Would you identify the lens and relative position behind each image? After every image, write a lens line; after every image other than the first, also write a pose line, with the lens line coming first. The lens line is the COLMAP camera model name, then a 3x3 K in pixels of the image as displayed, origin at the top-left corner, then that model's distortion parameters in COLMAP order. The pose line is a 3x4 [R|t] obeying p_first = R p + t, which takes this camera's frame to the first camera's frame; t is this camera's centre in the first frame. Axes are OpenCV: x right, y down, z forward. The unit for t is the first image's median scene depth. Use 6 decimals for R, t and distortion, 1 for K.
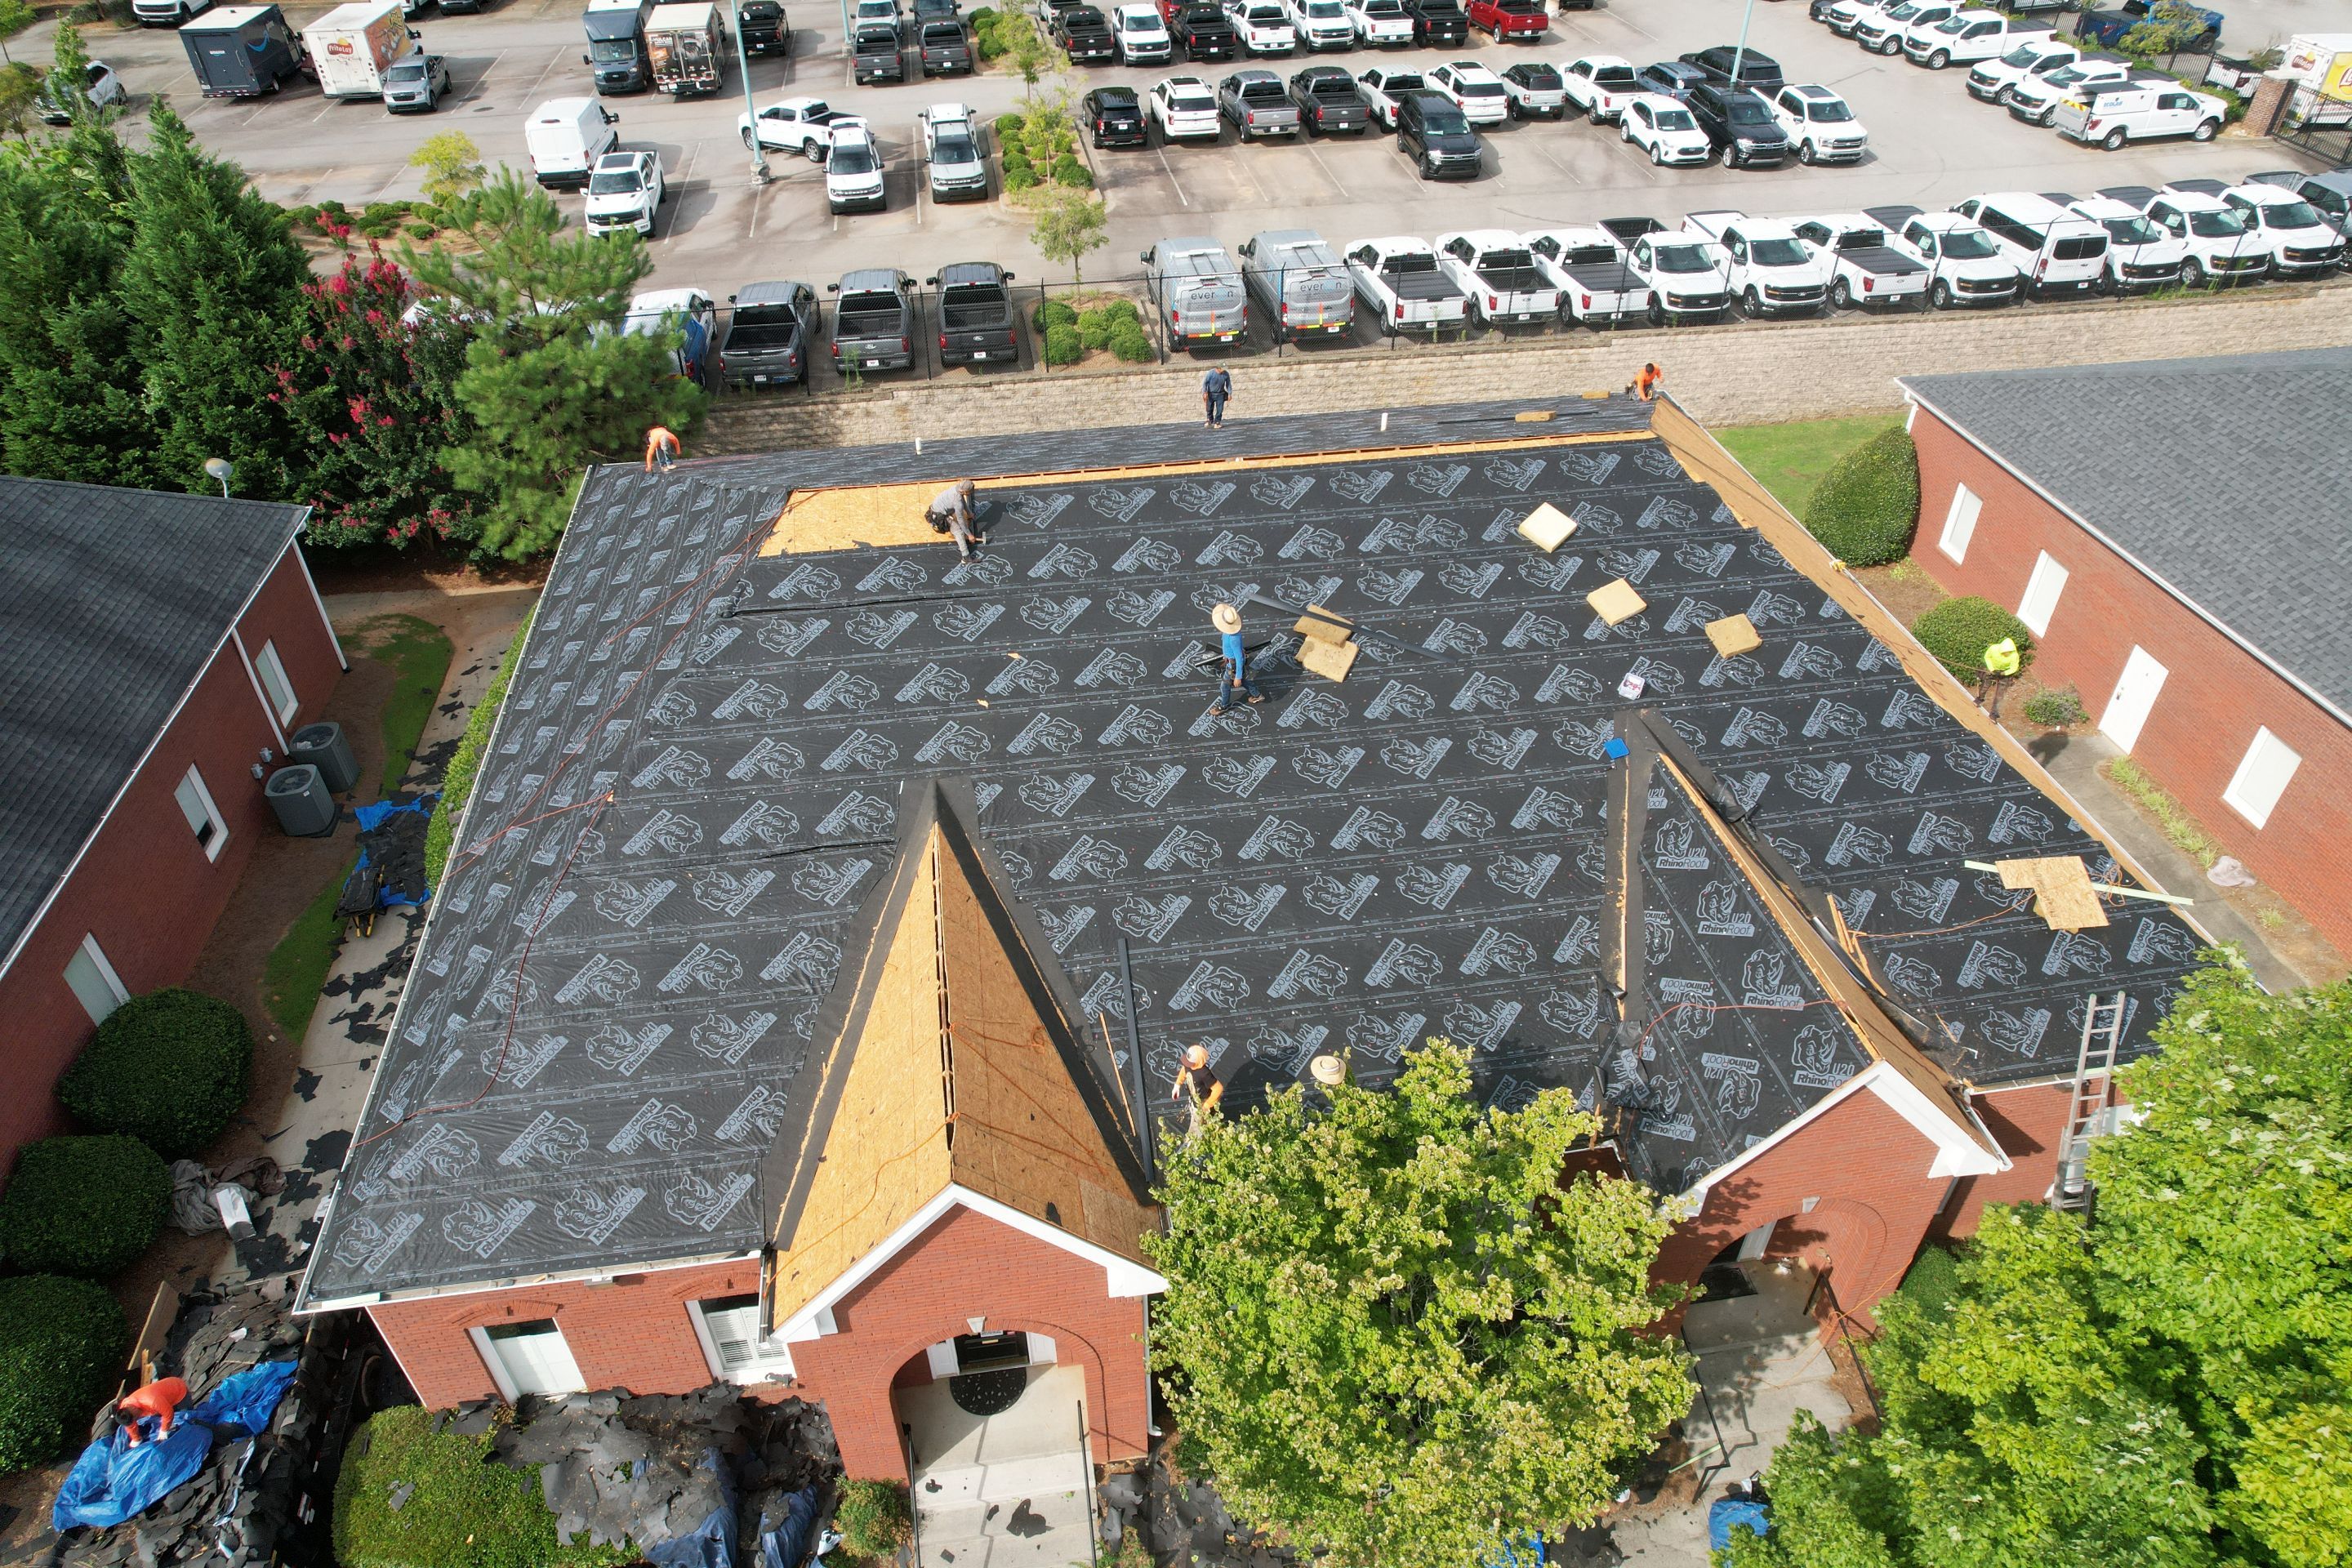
lens RADIAL K [[1482.2, 0, 1177.2], [0, 1482.2, 785.6], [0, 0, 1]] dist [-0.001880, 0.000274]
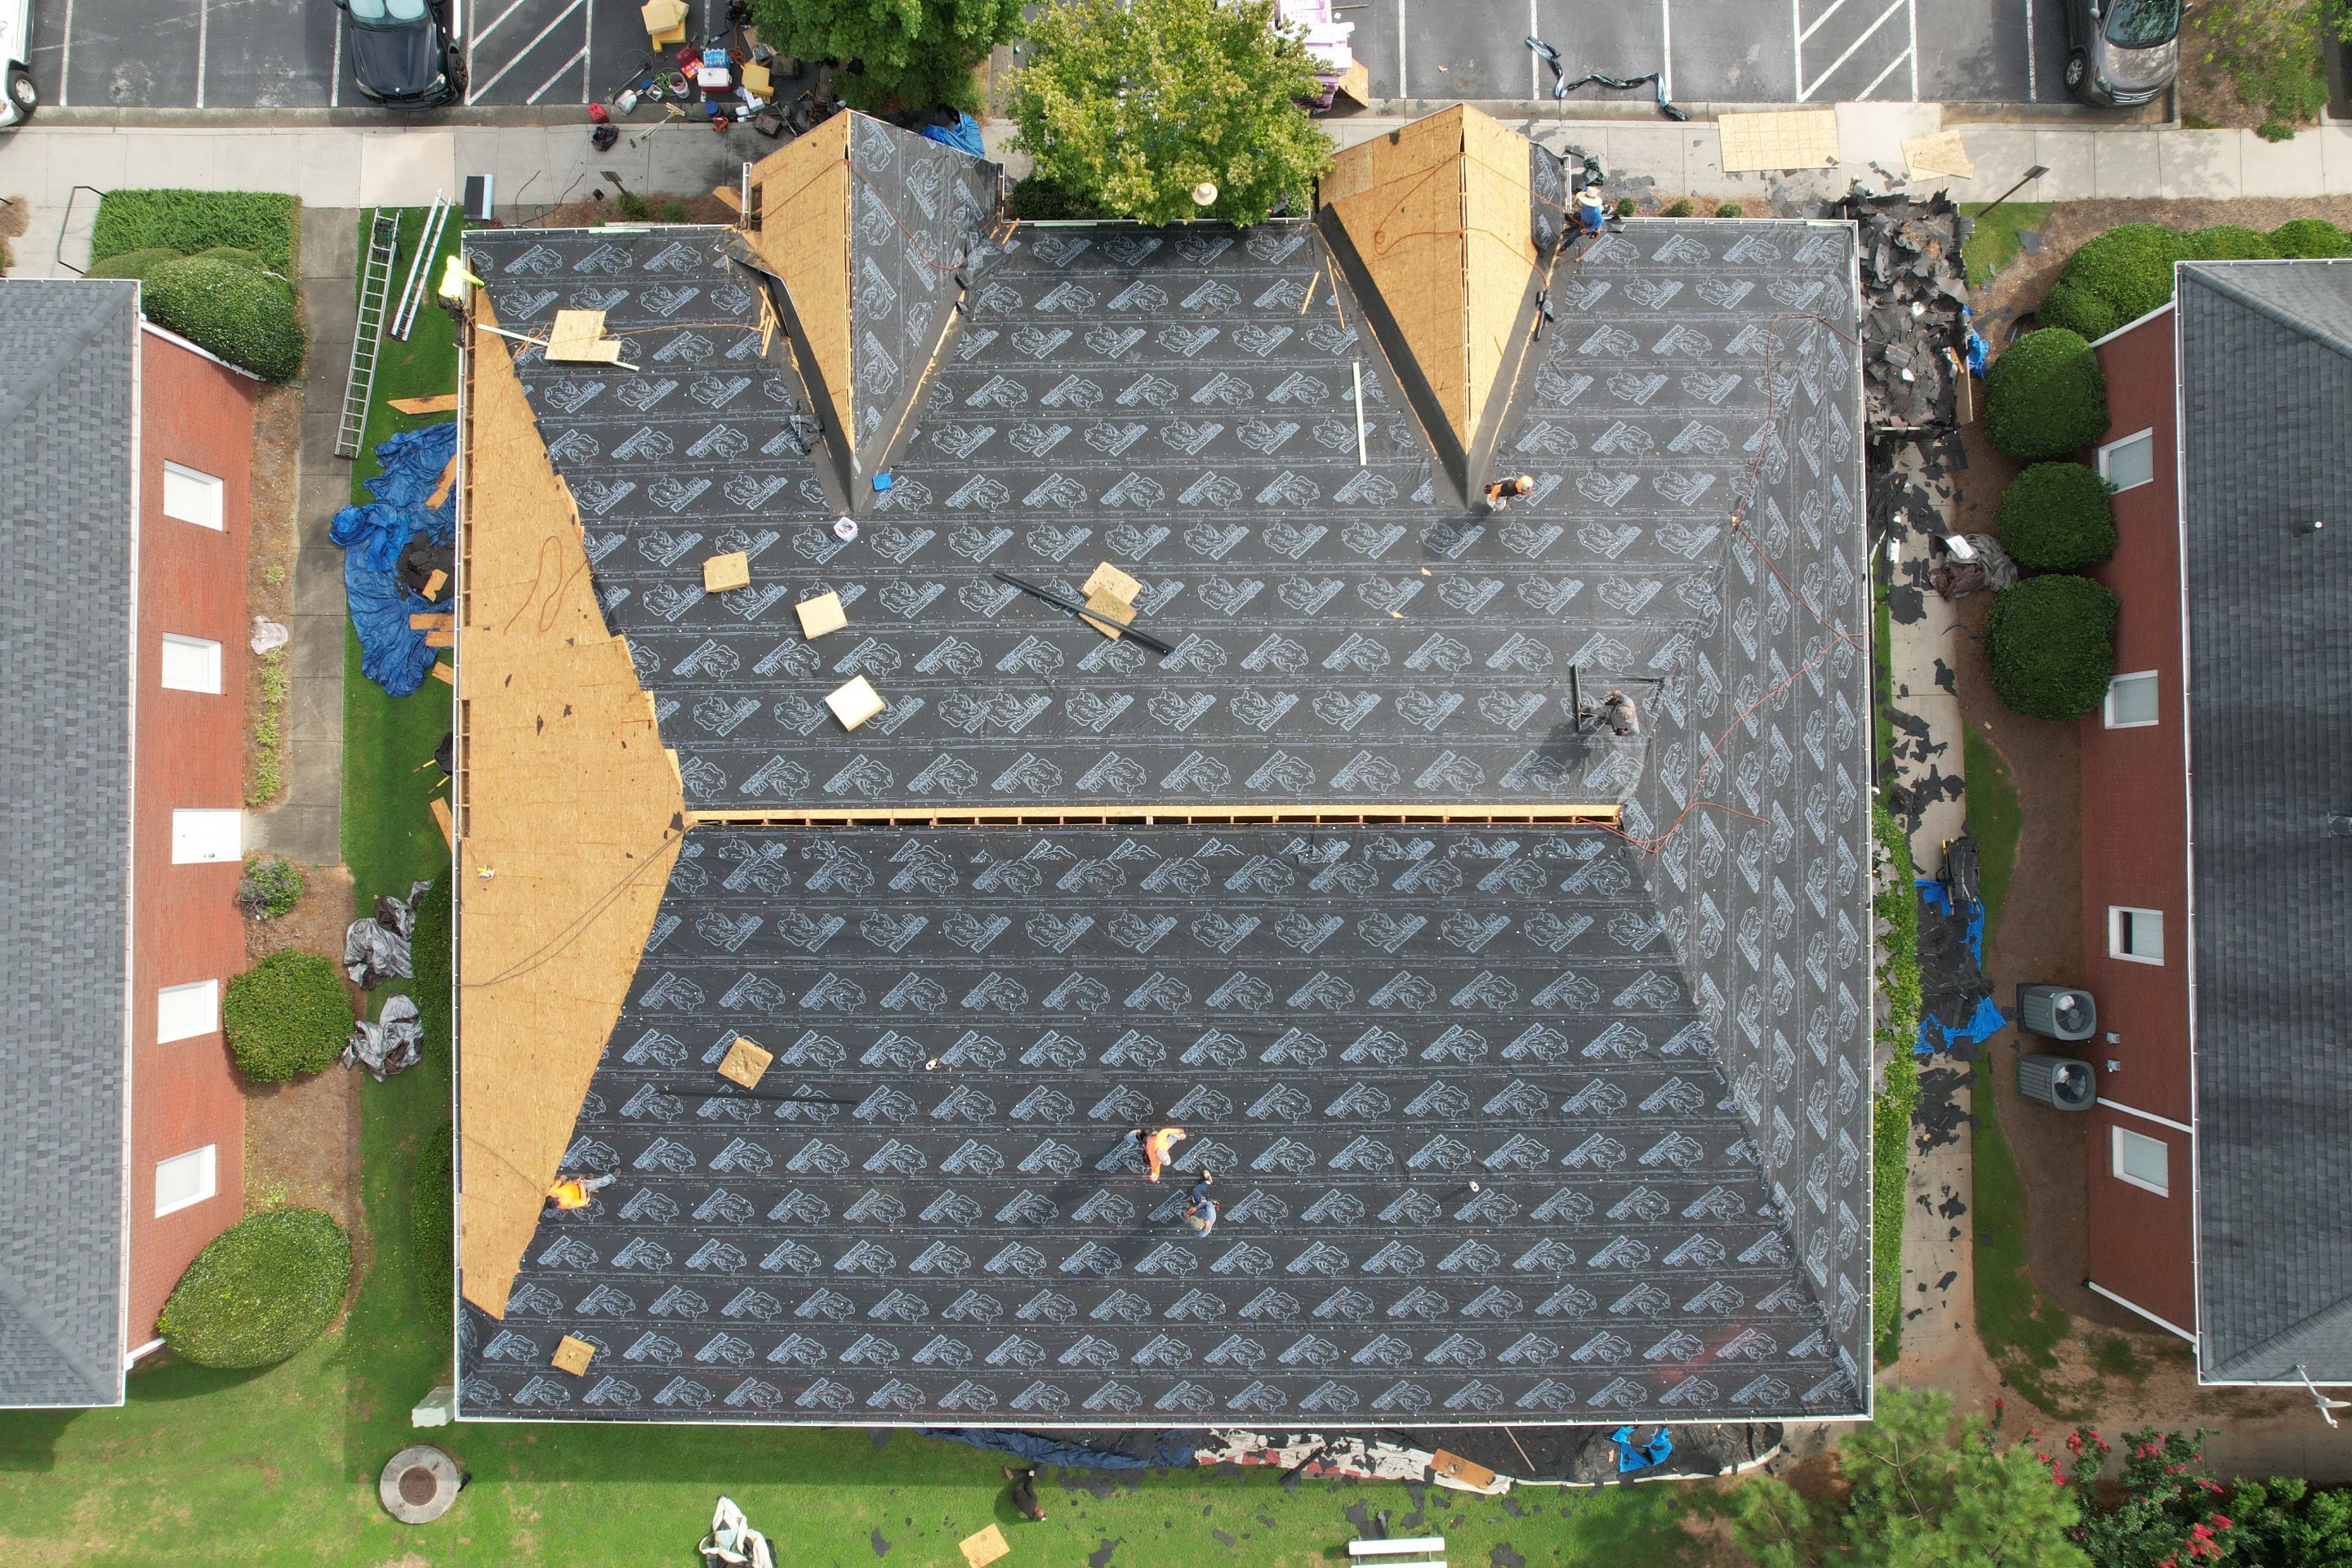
lens RADIAL K [[1482.2, 0, 1190.9], [0, 1482.2, 772.8], [0, 0, 1]] dist [-0.001880, 0.000274]
pose [[-0.989207, -0.145938, 0.013072, 0.008969], [0.098092, -0.593331, 0.798960, -1.011956], [-0.108843, 0.791619, 0.601242, 0.436777]]
